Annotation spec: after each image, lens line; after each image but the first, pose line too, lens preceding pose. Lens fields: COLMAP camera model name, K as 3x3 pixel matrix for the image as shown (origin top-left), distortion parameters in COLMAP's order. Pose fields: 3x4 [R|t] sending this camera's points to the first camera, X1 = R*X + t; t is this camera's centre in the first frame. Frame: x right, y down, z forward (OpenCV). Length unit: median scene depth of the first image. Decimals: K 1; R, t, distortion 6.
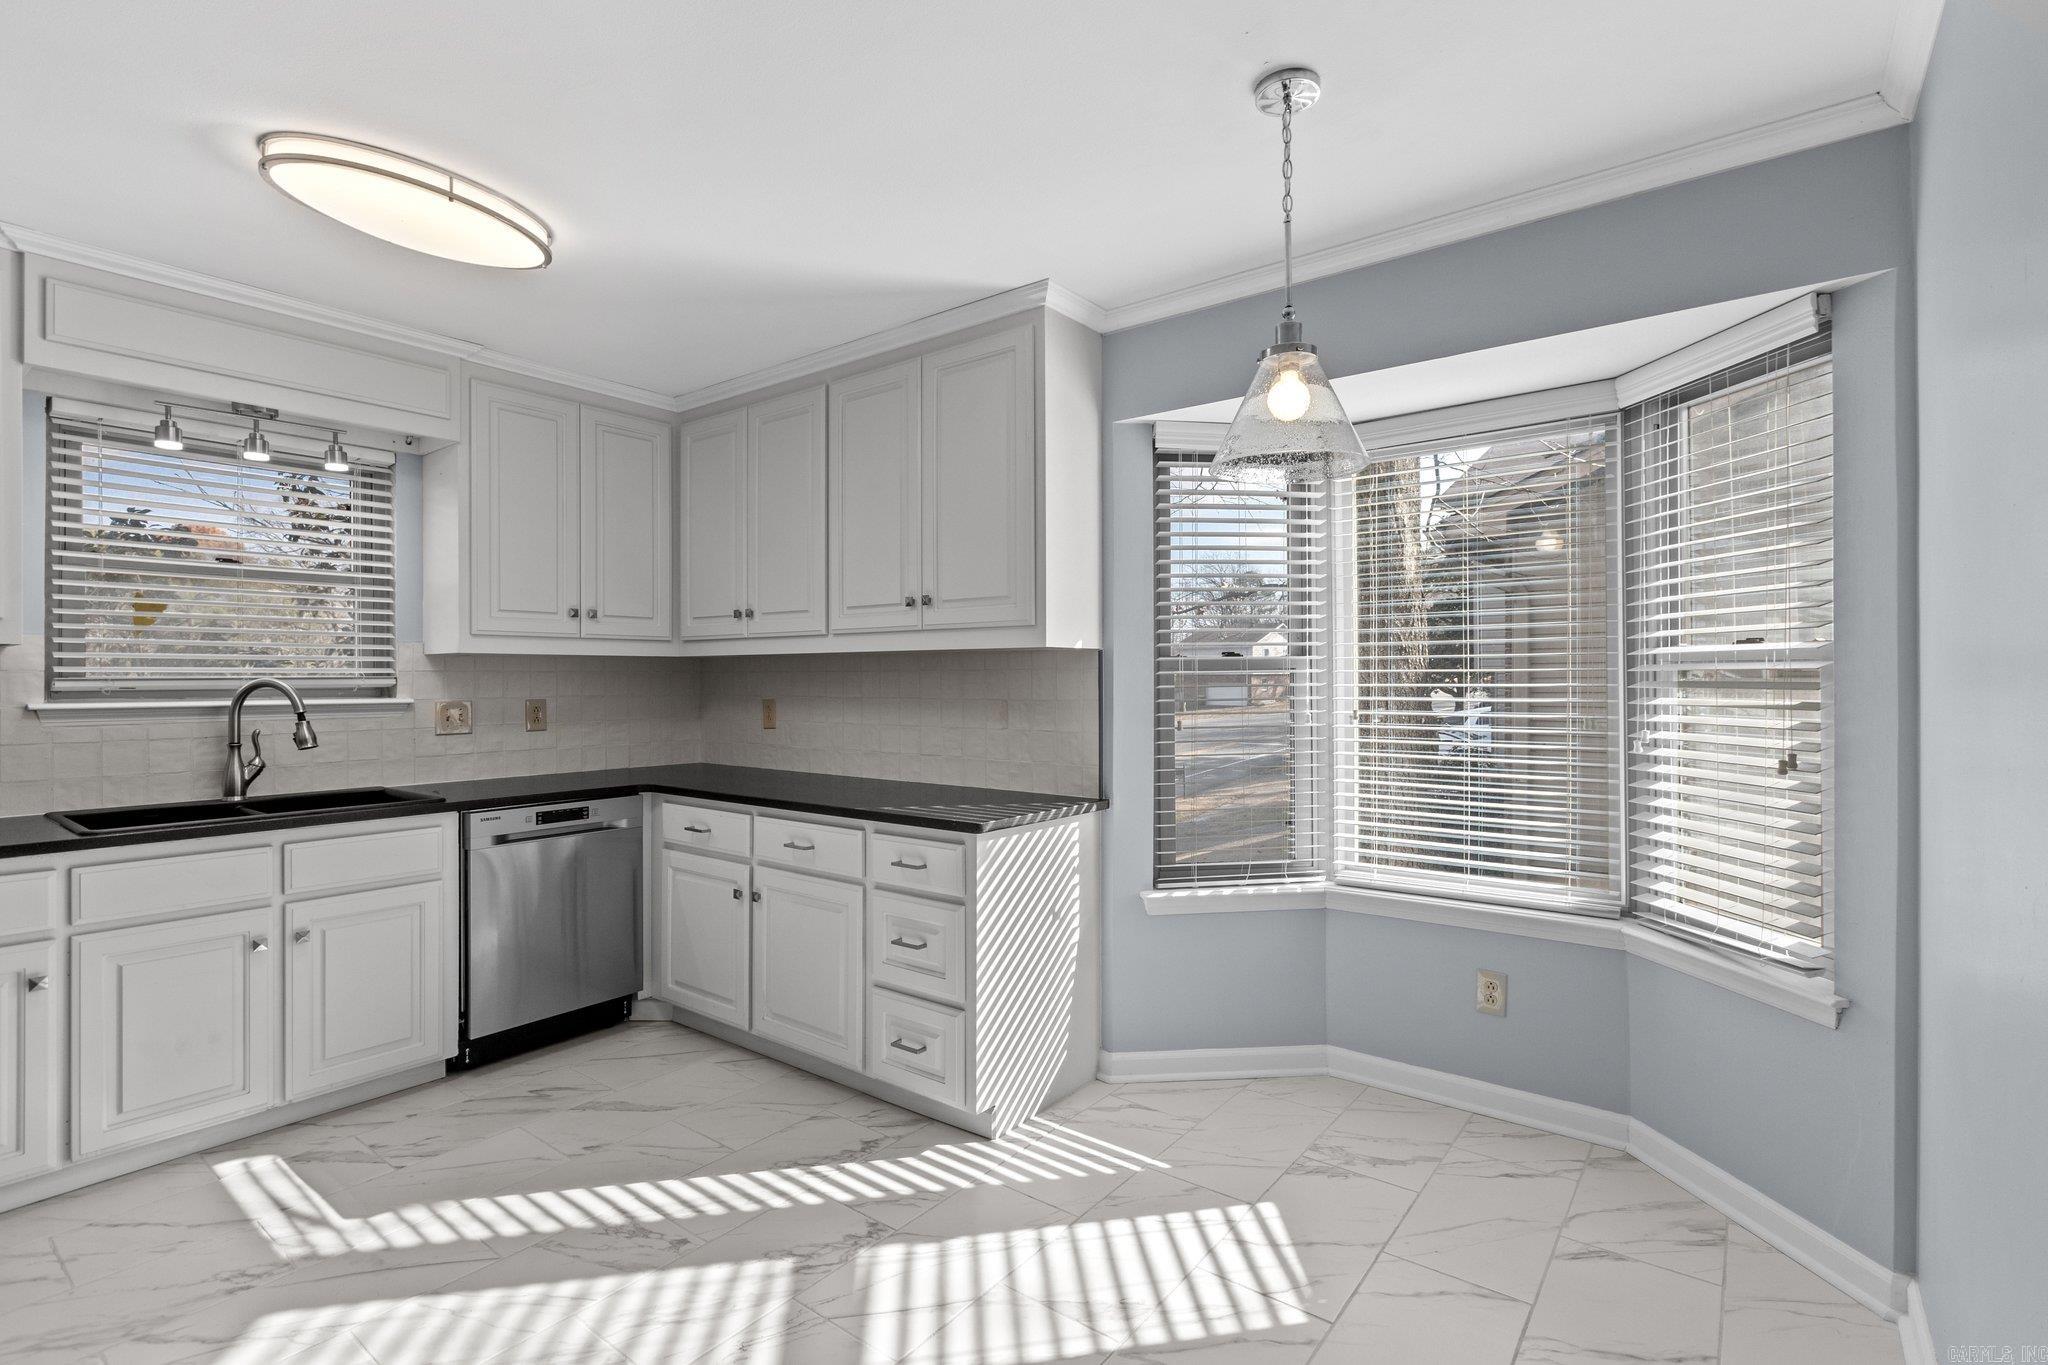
lens RADIAL K [[949.1, 0, 1024.0], [0, 949.1, 682.5], [0, 0, 1]] dist [-0.003120, -0.001058]
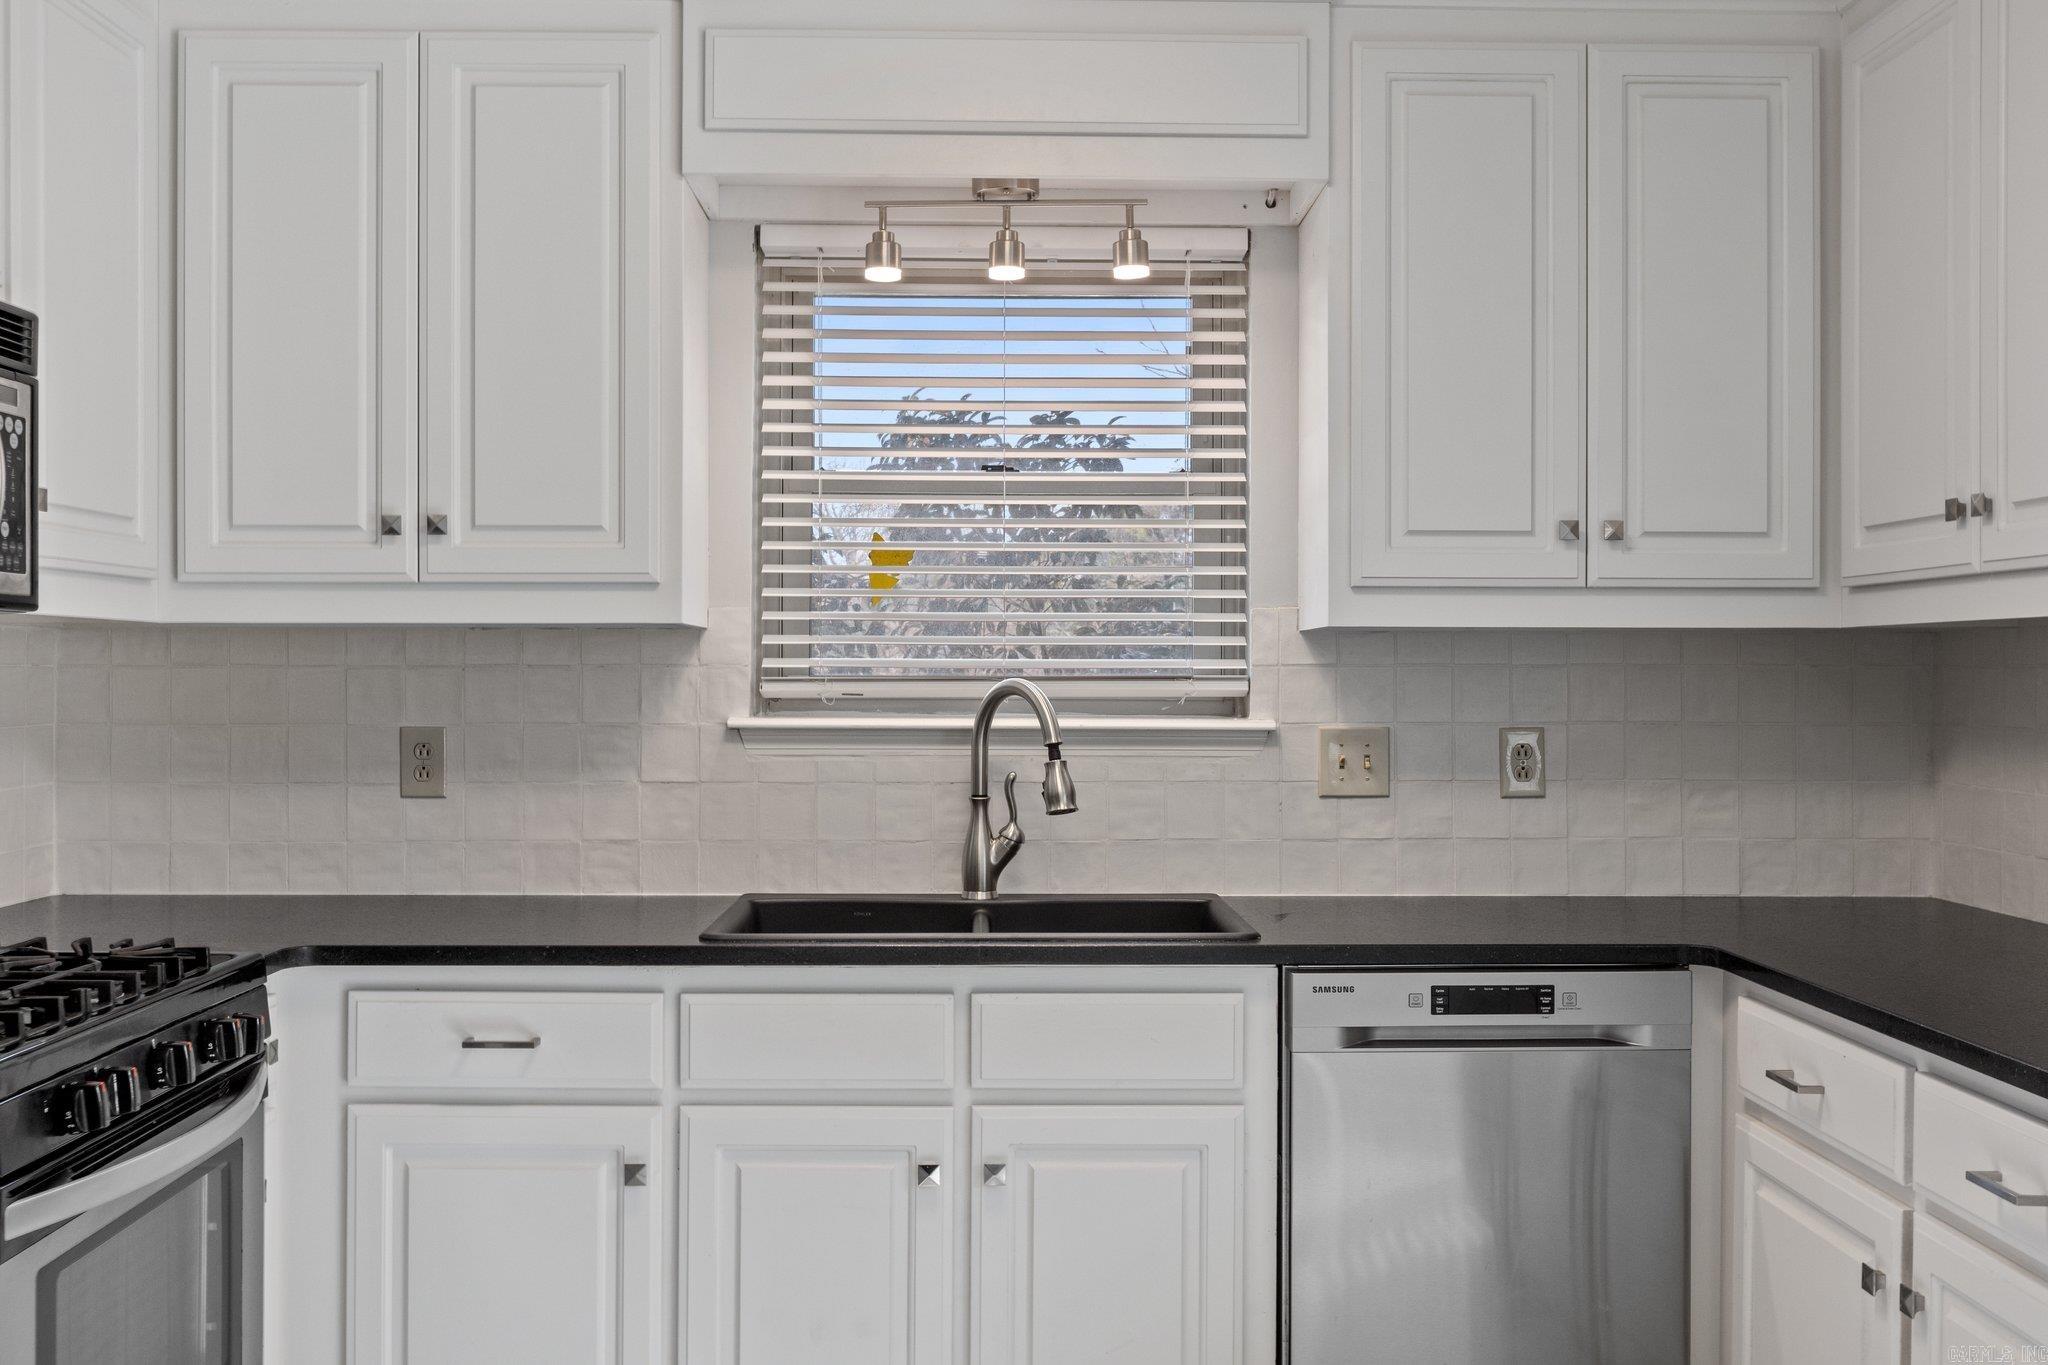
lens RADIAL K [[2020.6, 0, 1021.4], [0, 2020.6, 669.2], [0, 0, 1]] dist [0.007875, 0.017532]
pose [[0.625519, 0.002180, -0.780206, 0.104948], [-0.007333, 0.999968, -0.003086, -0.006490], [0.780175, 0.007651, 0.625515, 0.271567]]
